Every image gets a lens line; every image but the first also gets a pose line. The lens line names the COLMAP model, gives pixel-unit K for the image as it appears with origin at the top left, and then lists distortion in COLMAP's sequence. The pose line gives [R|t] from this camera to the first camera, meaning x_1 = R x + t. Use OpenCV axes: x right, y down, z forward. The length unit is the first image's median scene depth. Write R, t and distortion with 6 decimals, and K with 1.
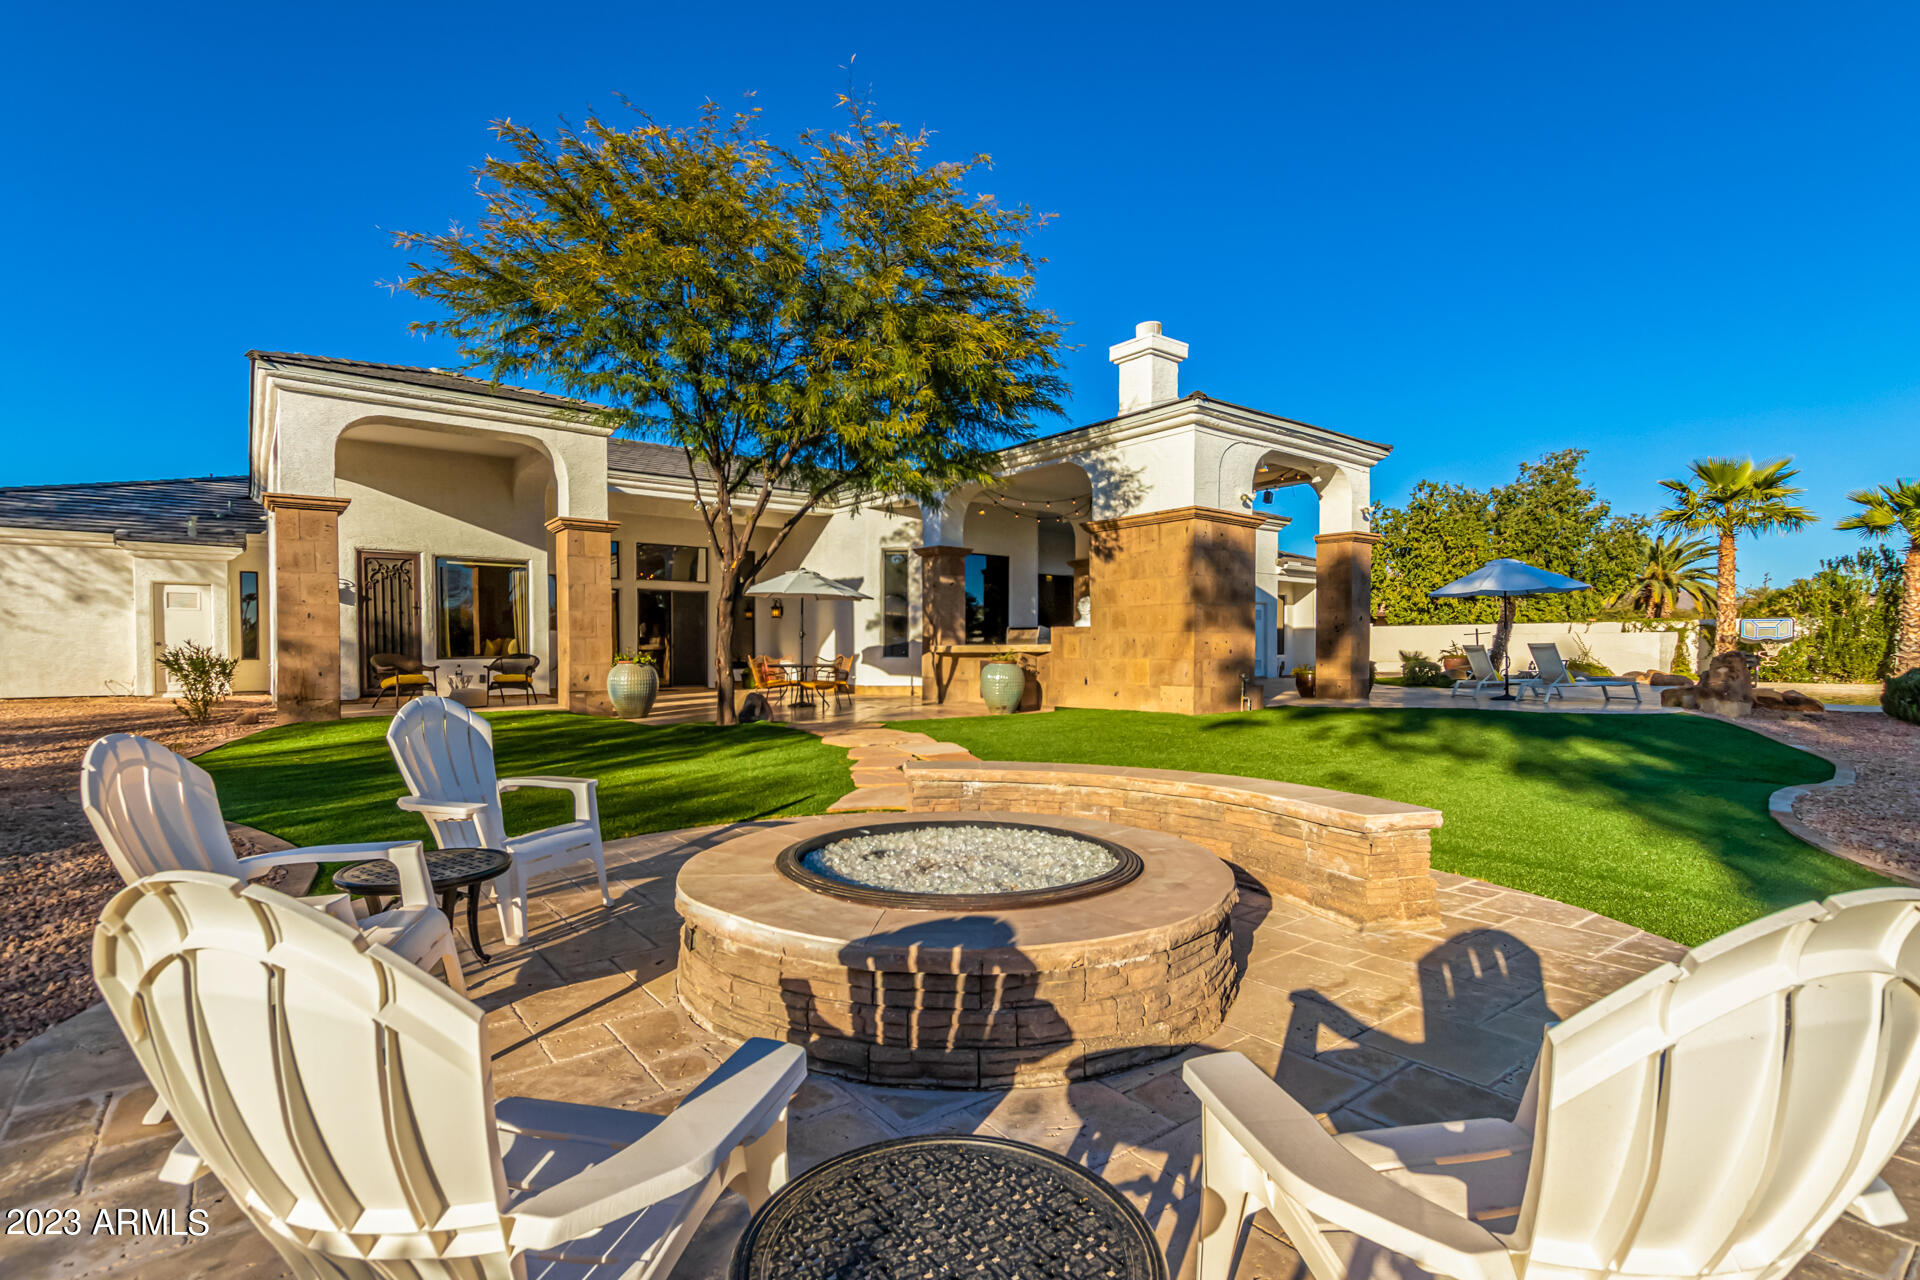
lens RADIAL K [[889.6, 0, 953.8], [0, 889.6, 648.9], [0, 0, 1]] dist [0.004561, -0.003903]
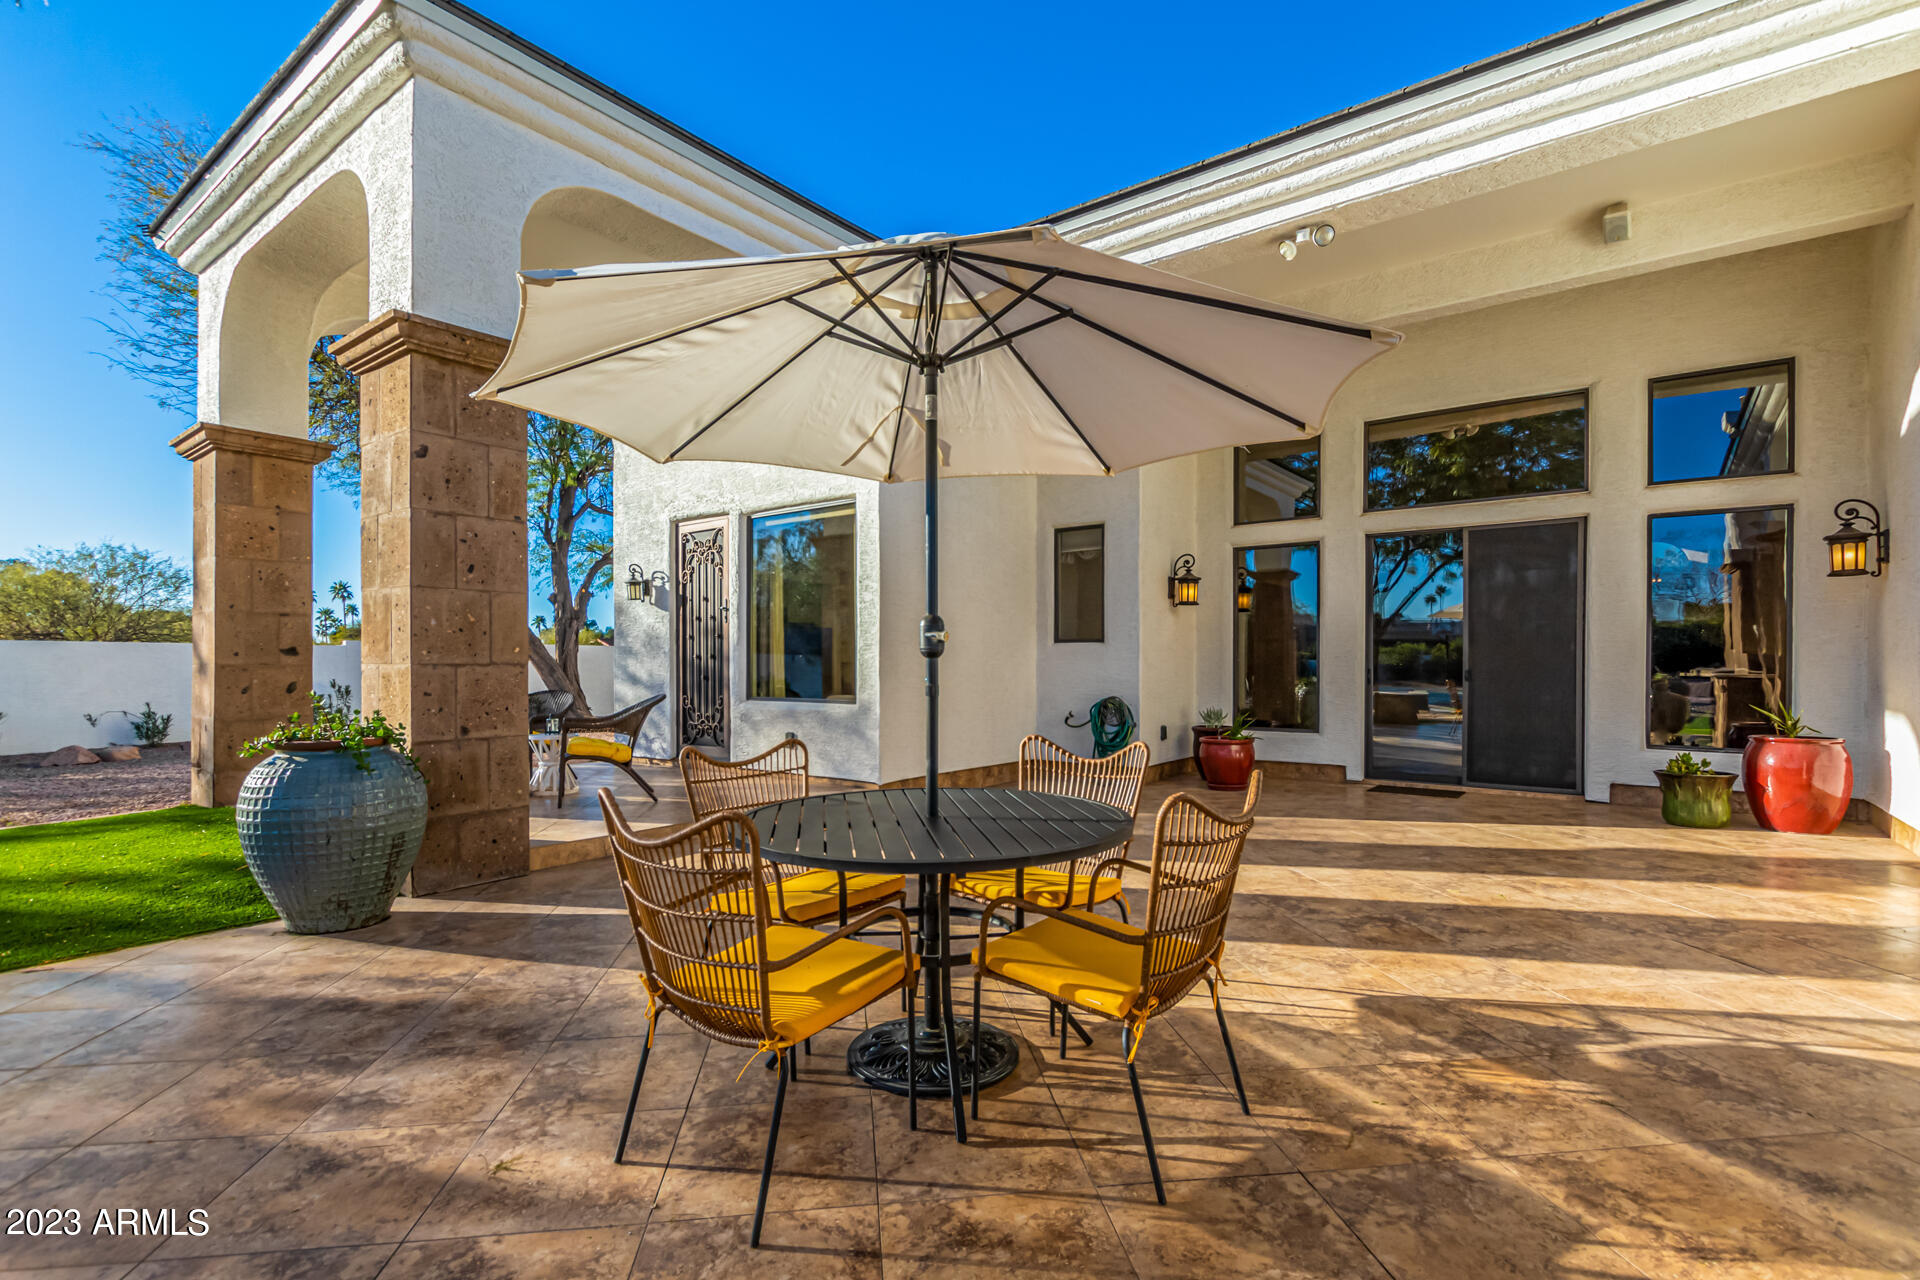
lens RADIAL K [[889.6, 0, 968.7], [0, 889.6, 651.2], [0, 0, 1]] dist [0.004561, -0.003903]
pose [[0.248837, -0.006133, -0.968526, -0.004490], [0.003478, 0.999979, -0.005438, -0.012151], [0.968539, -0.002015, 0.248853, 0.804202]]
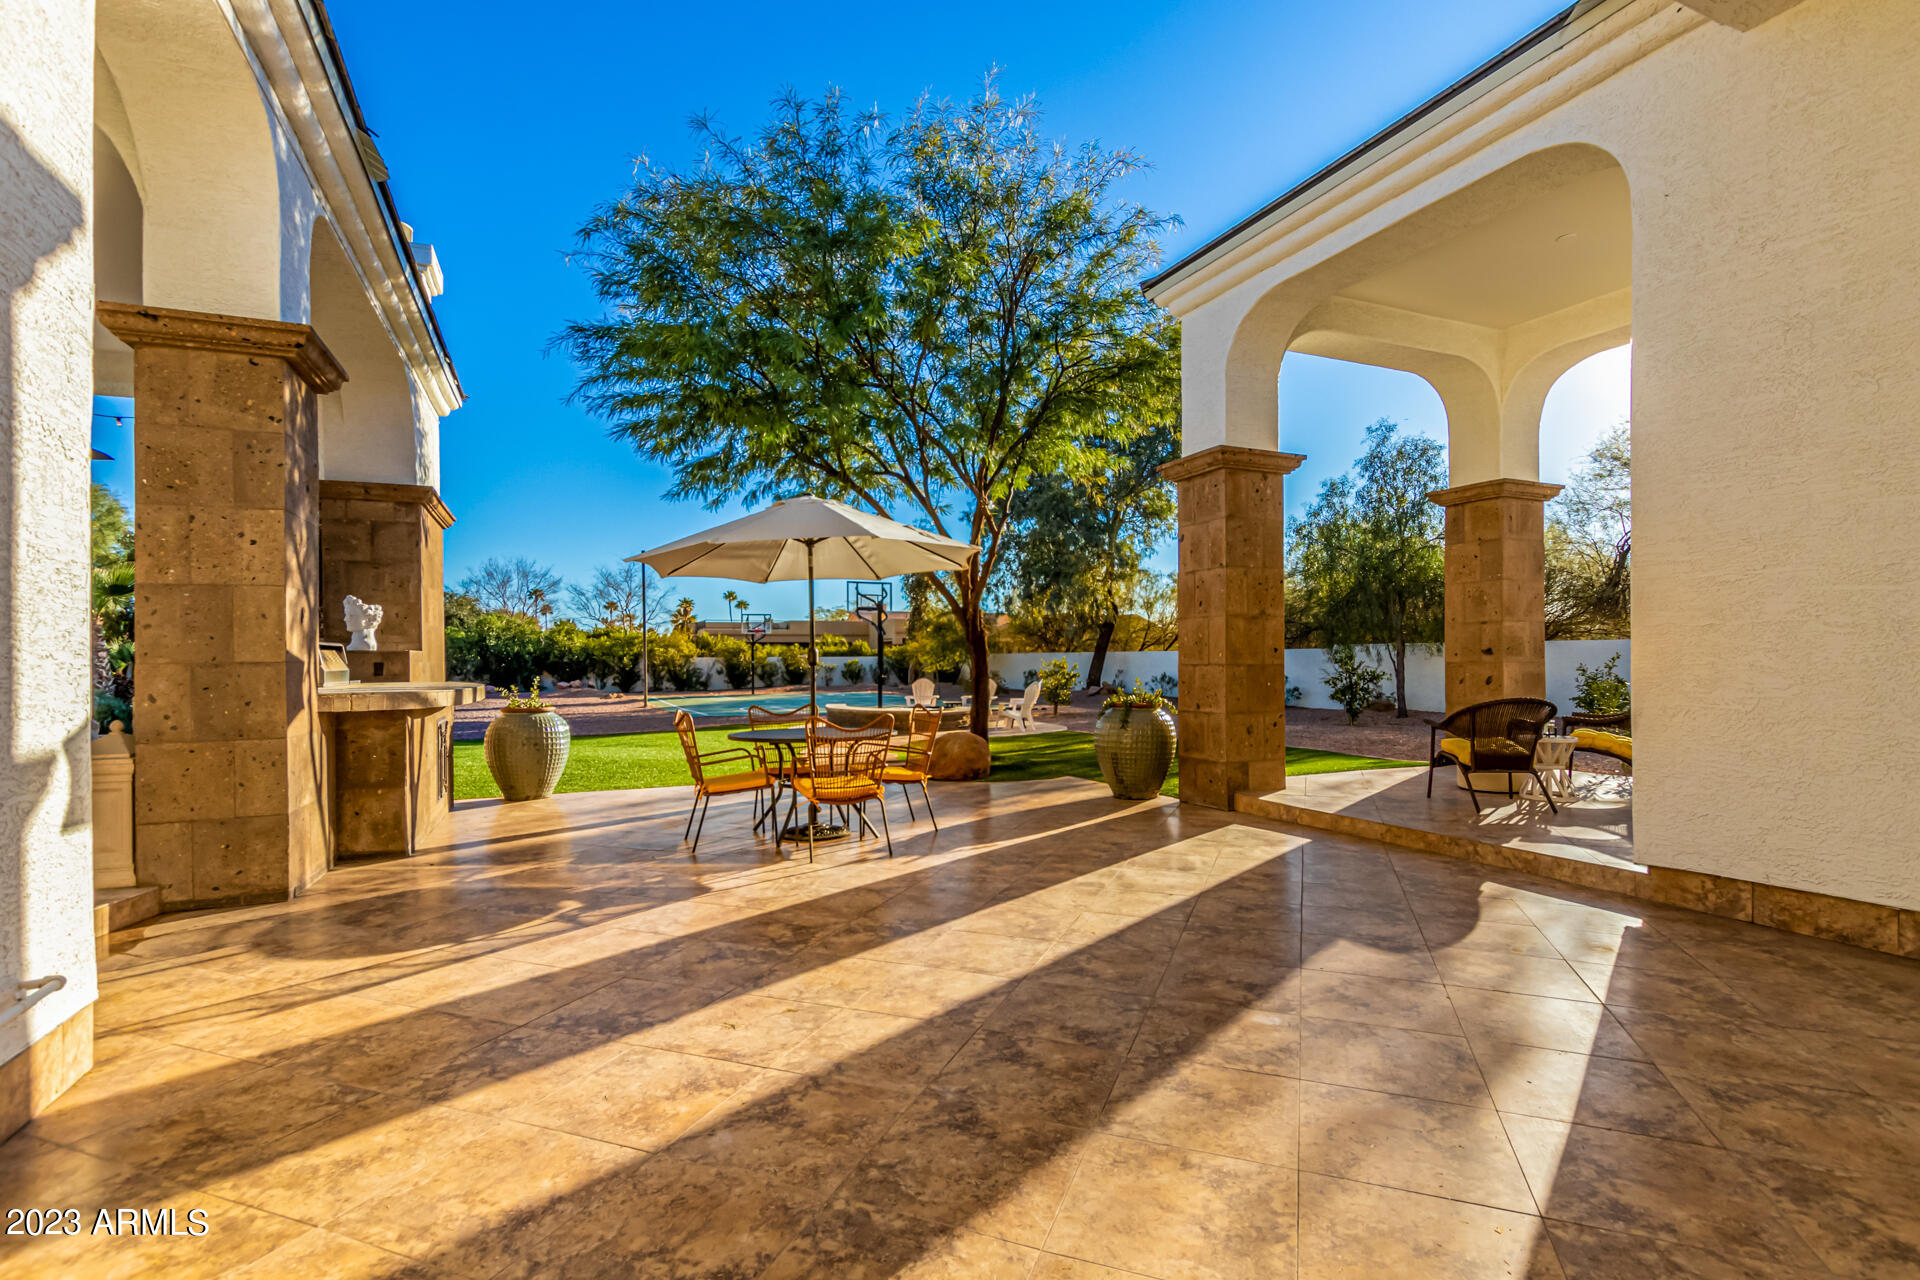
lens RADIAL K [[889.6, 0, 947.5], [0, 889.6, 650.6], [0, 0, 1]] dist [0.004561, -0.003903]
pose [[-0.968181, 0.008408, 0.250111, -0.256715], [0.006433, 0.999941, -0.008713, -0.013403], [-0.250170, -0.006826, -0.968178, 1.120653]]
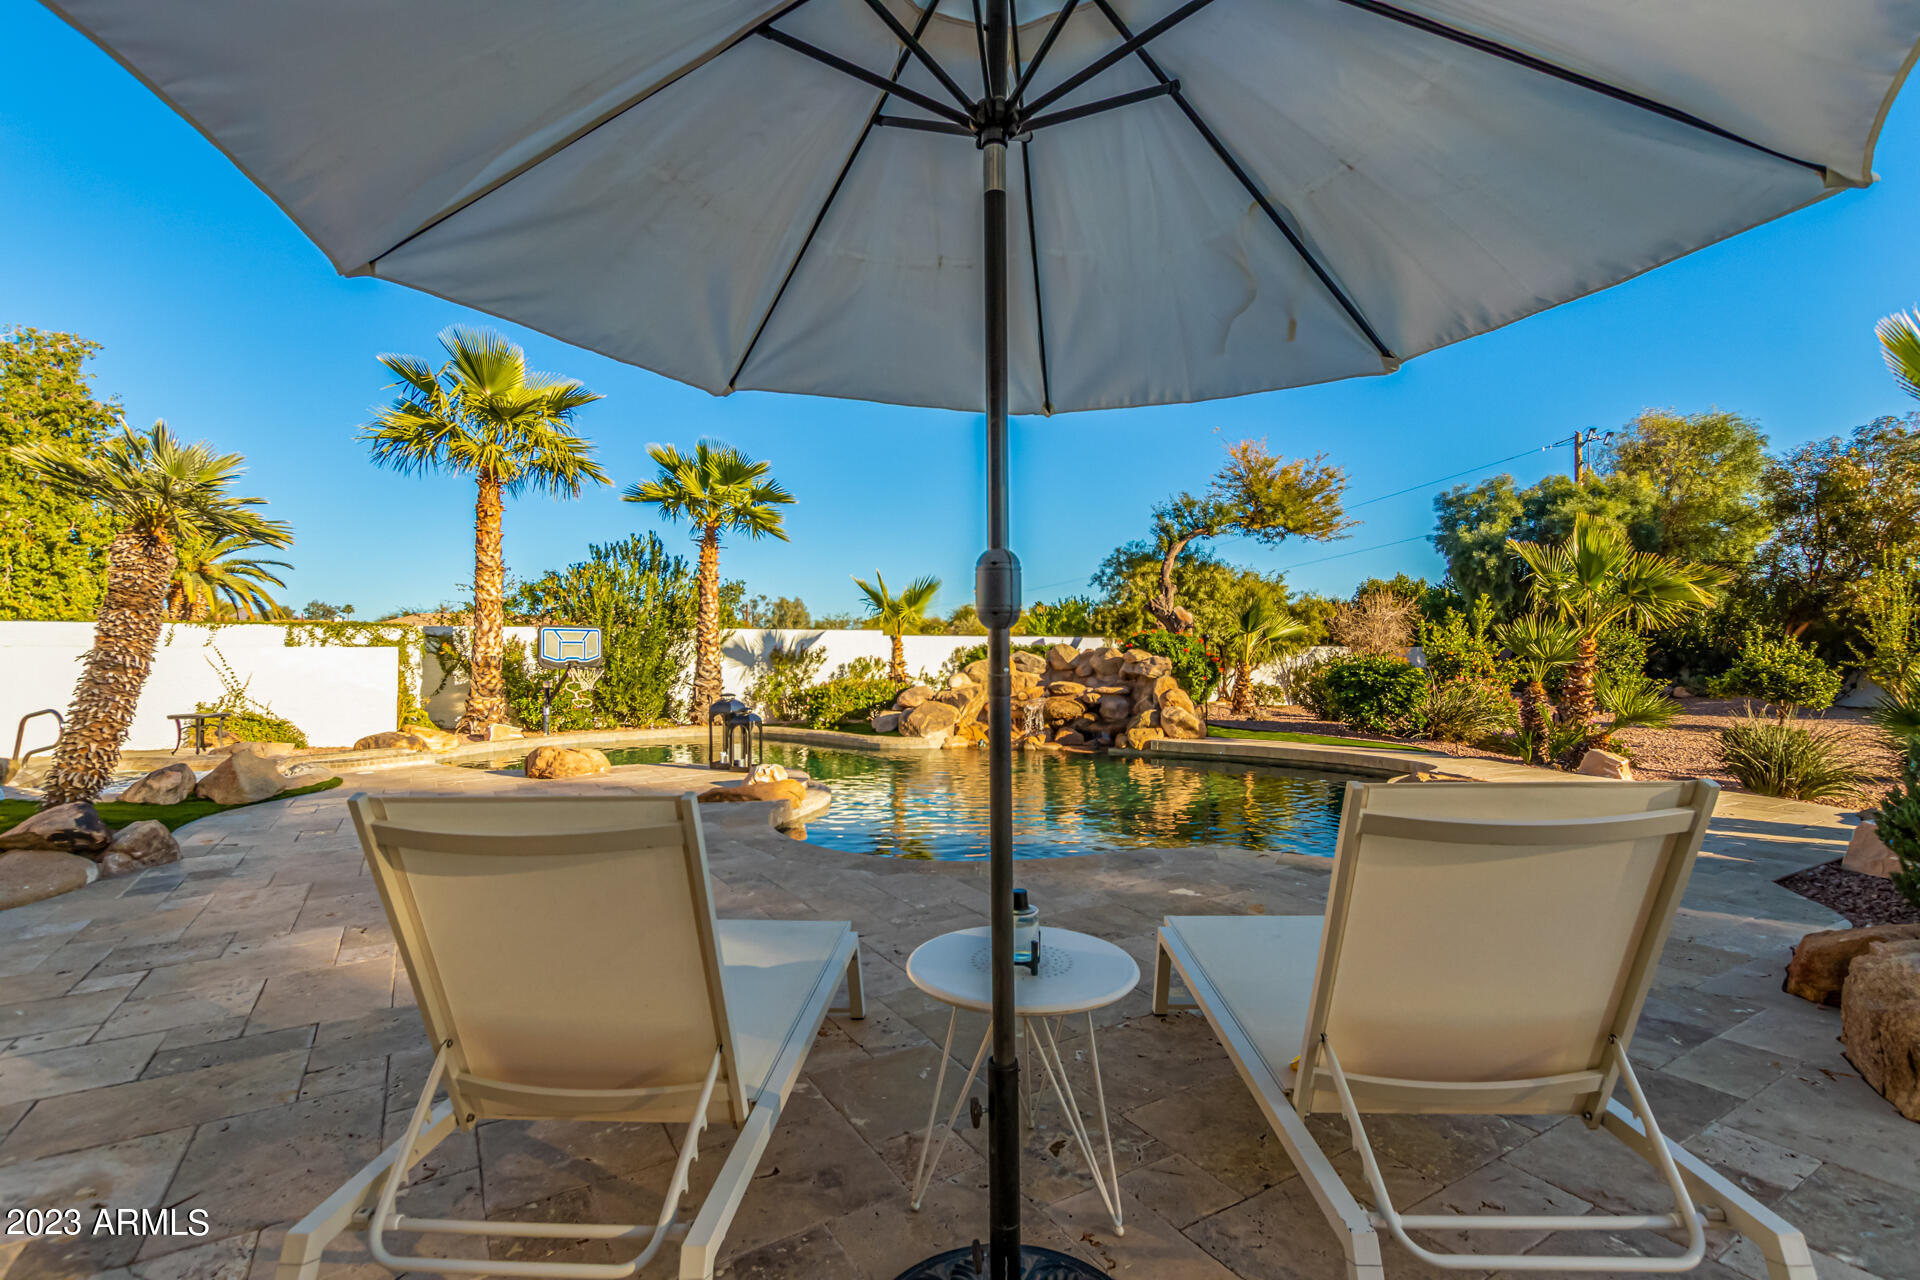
lens RADIAL K [[889.6, 0, 950.8], [0, 889.6, 638.1], [0, 0, 1]] dist [0.004561, -0.003903]
pose [[0.118751, 0.022765, 0.992663, 0.411043], [0.003696, 0.999720, -0.023369, -0.013864], [-0.992917, 0.006444, 0.118634, 0.793275]]
